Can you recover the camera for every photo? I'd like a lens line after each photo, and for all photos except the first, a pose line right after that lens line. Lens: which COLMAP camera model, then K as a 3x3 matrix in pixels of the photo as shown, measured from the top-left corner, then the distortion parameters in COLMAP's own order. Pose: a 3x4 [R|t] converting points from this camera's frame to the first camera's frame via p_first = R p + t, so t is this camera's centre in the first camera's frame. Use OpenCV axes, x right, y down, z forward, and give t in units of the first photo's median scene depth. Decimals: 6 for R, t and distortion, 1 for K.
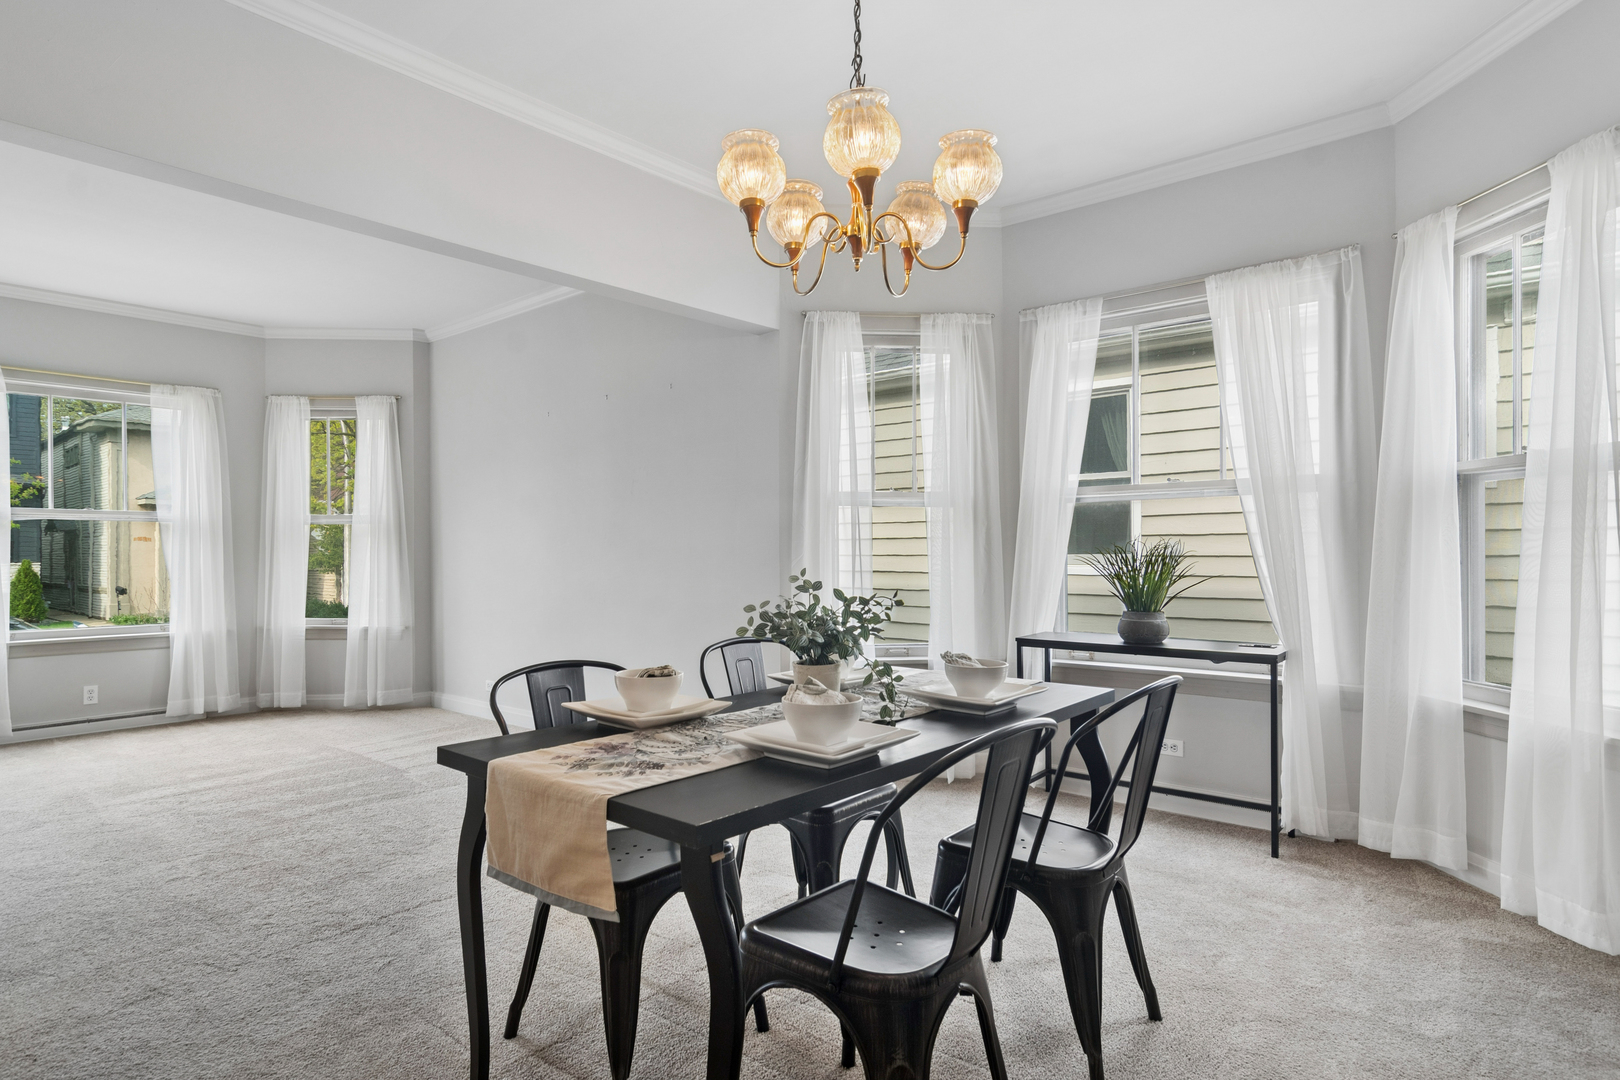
lens RADIAL K [[883.4, 0, 808.9], [0, 883.4, 536.5], [0, 0, 1]] dist [-0.000181, 0.000862]
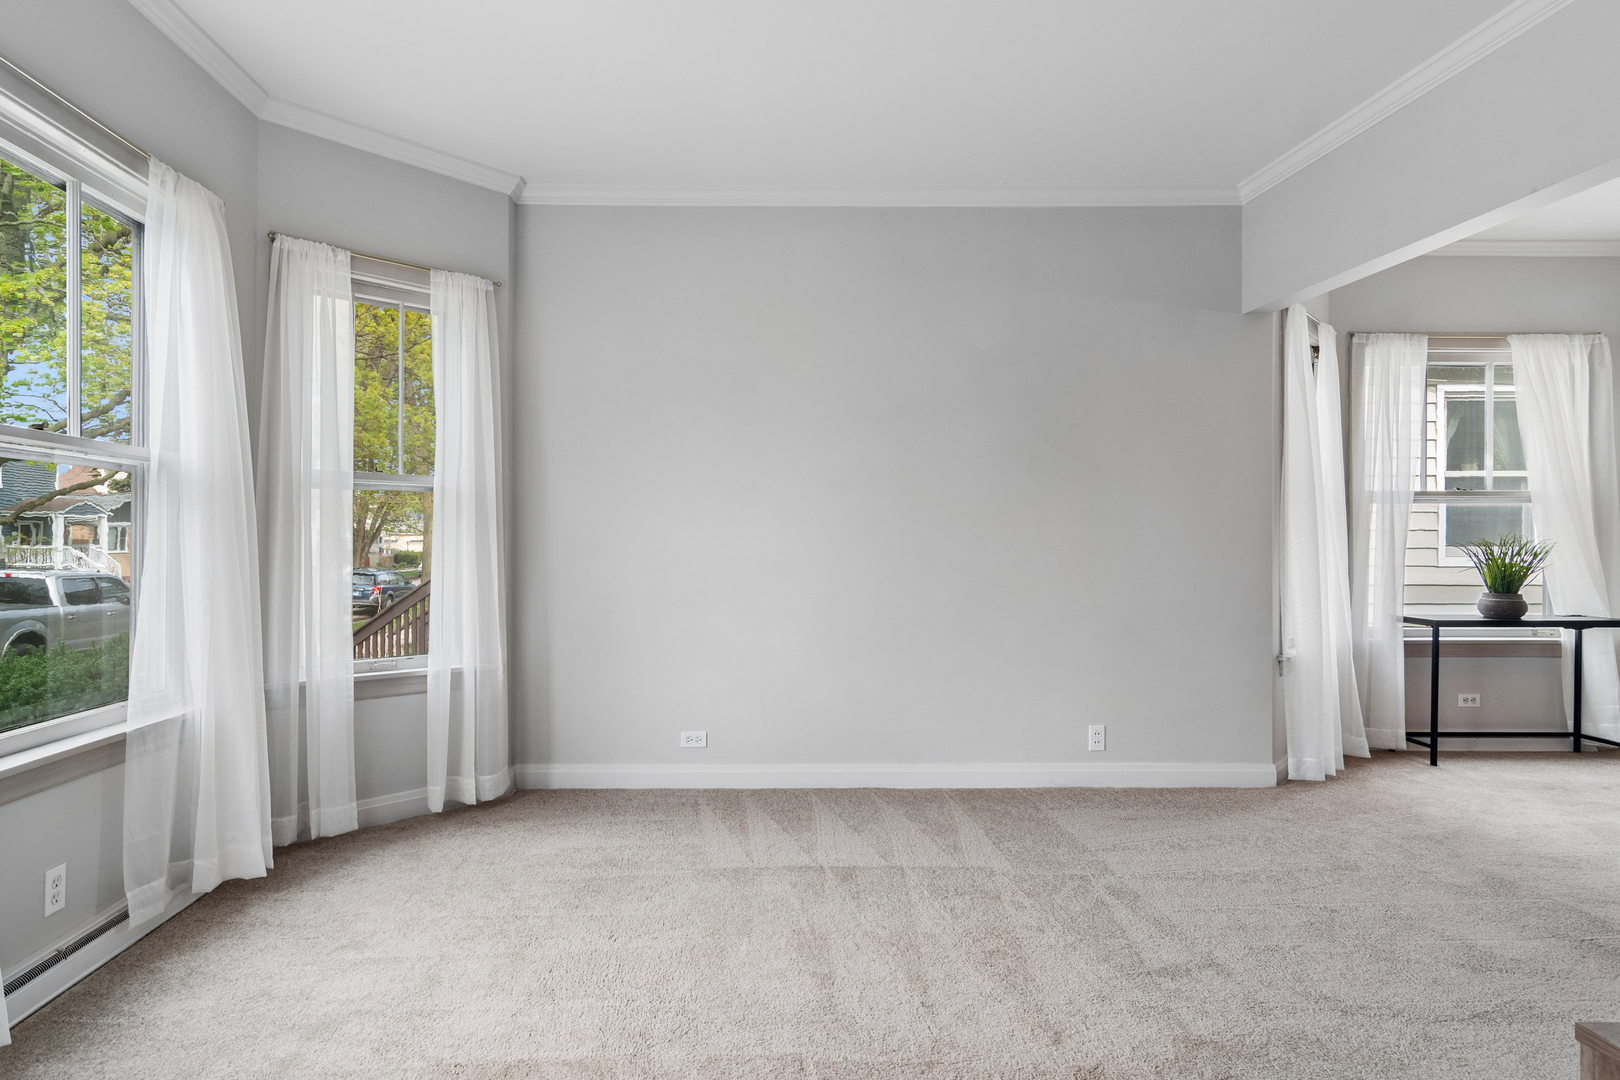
lens RADIAL K [[883.4, 0, 808.9], [0, 883.4, 536.5], [0, 0, 1]] dist [-0.000181, 0.000862]
pose [[0.757053, 0.008579, 0.653297, -0.709468], [-0.016615, 0.999843, 0.006125, 0.007890], [-0.653142, -0.015491, 0.757077, 0.407303]]
